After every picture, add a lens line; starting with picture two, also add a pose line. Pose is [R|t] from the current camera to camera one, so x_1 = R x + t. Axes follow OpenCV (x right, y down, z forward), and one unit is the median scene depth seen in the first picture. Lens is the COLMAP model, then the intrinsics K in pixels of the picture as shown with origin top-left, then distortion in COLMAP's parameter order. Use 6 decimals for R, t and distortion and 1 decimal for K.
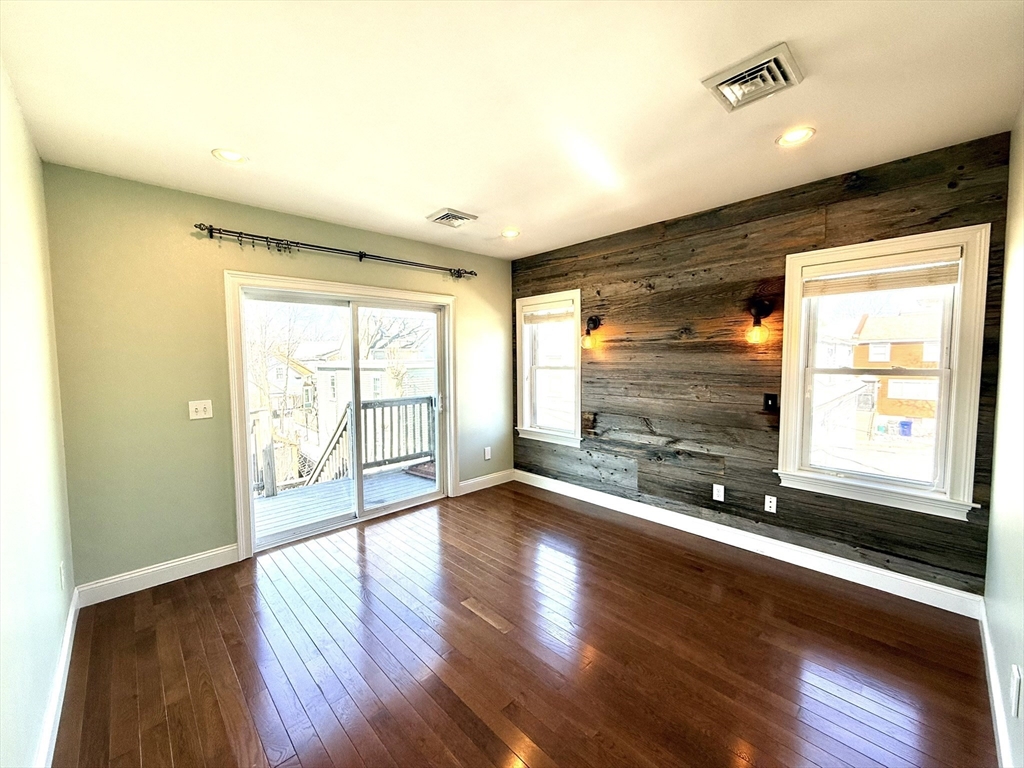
lens RADIAL K [[406.9, 0, 510.2], [0, 406.9, 382.9], [0, 0, 1]] dist [-0.001141, -0.000358]
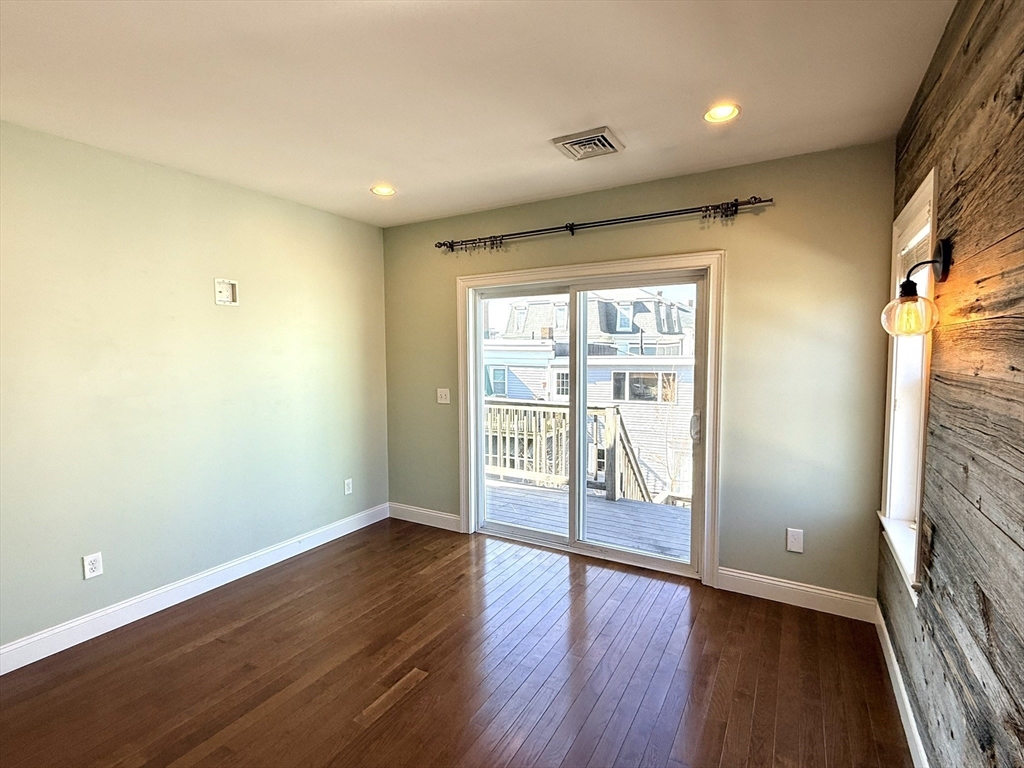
lens RADIAL K [[498.4, 0, 512.0], [0, 498.4, 384.0], [0, 0, 1]] dist [0.000355, -0.000012]
pose [[0.282086, 0.071582, -0.956715, 0.559792], [-0.056760, 0.996711, 0.057839, -0.052865], [0.957709, 0.037988, 0.285221, 0.600487]]
